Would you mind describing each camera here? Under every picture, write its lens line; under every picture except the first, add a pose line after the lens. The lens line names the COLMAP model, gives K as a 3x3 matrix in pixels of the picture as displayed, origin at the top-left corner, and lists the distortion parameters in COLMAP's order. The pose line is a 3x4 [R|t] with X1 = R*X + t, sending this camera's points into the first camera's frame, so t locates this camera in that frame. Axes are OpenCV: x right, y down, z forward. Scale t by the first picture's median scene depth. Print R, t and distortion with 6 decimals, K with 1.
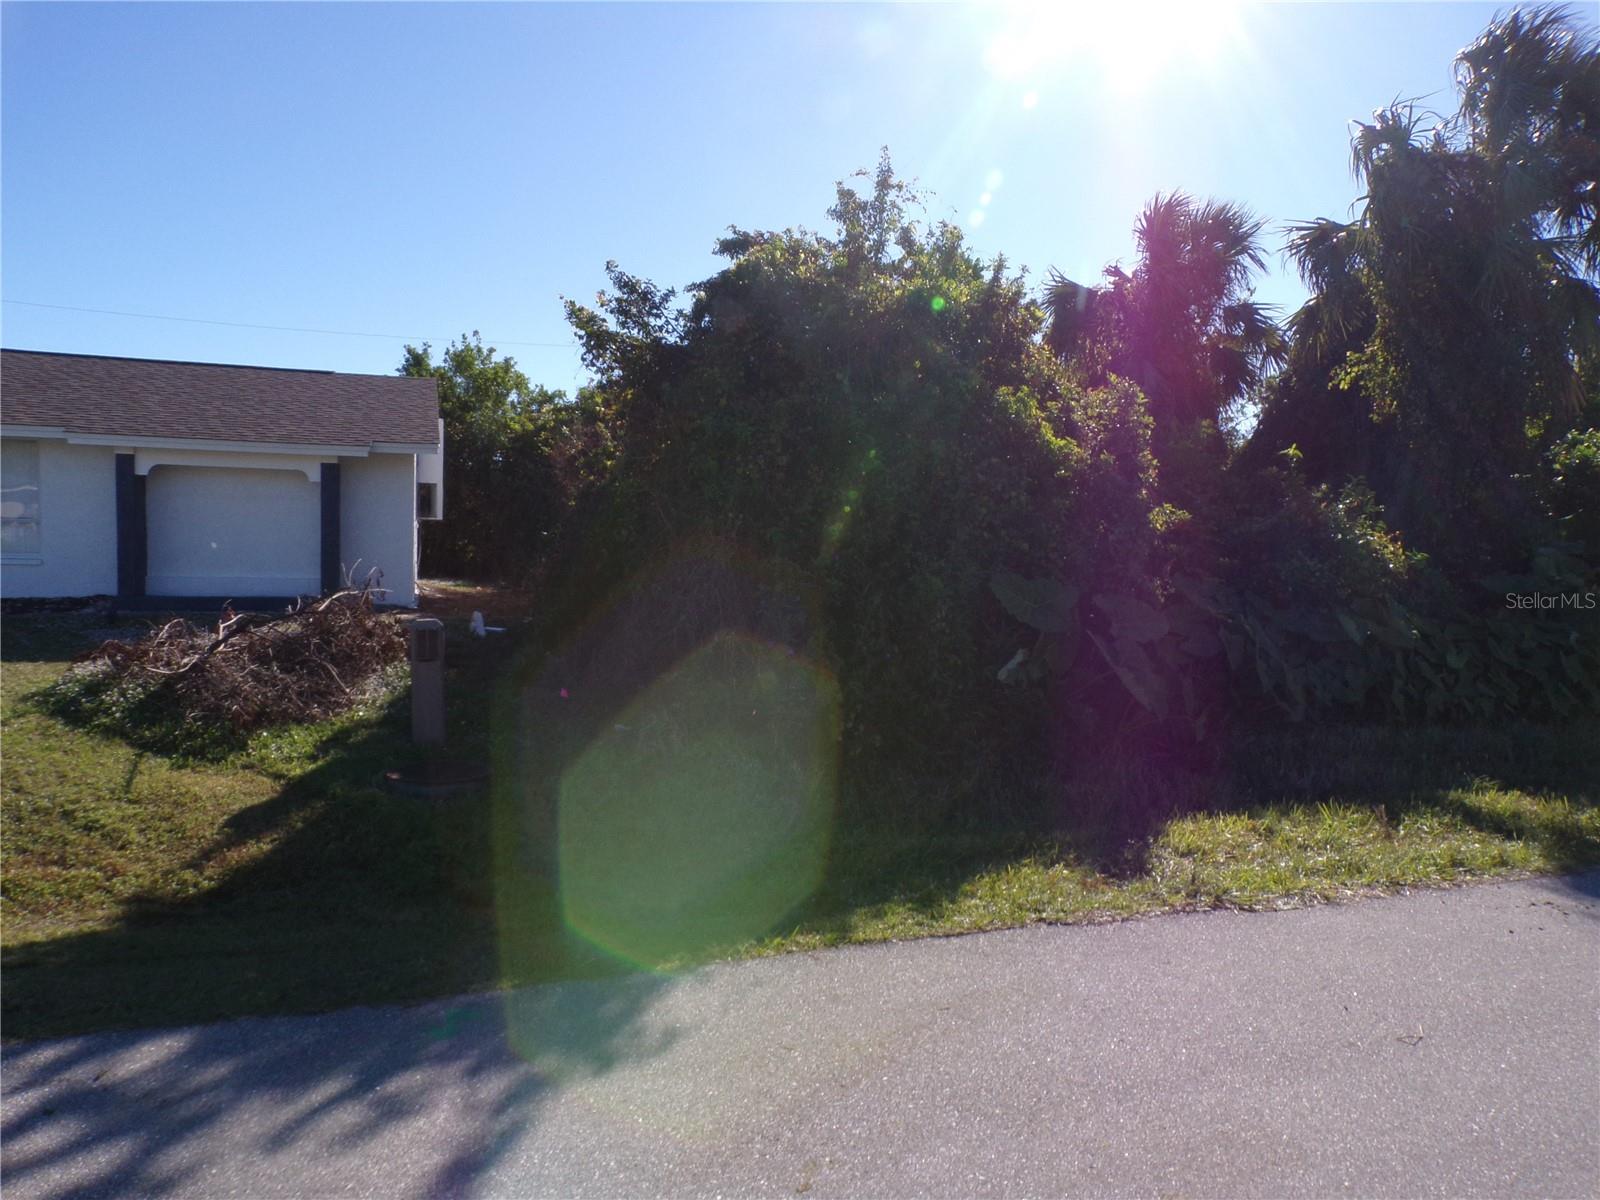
lens RADIAL K [[1131.6, 0, 800.0], [0, 1131.6, 600.0], [0, 0, 1]] dist [-0.021240, 0.000559]
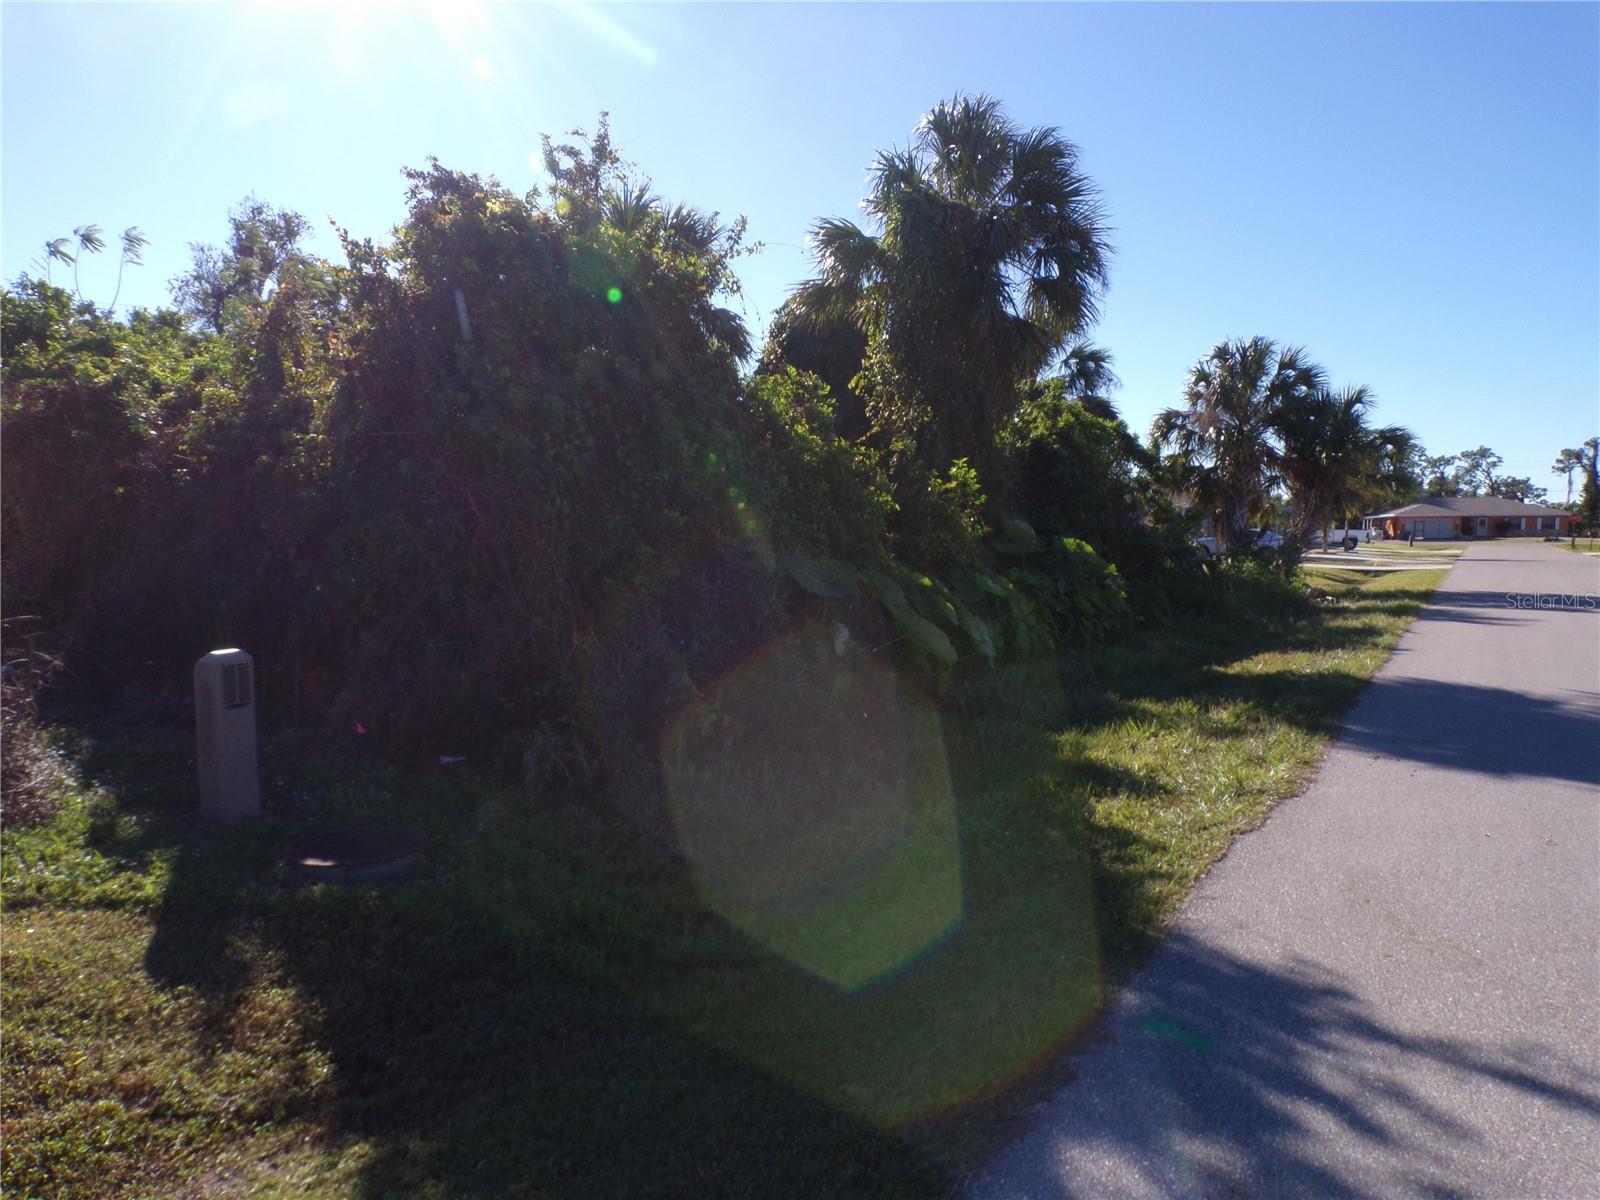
lens RADIAL K [[1119.2, 0, 803.4], [0, 1119.2, 628.9], [0, 0, 1]] dist [0.002139, 0.001049]
pose [[0.762023, -0.087098, 0.641666, -0.557868], [0.055096, 0.996041, 0.069769, -0.029618], [-0.645202, -0.017812, 0.763804, 0.227696]]
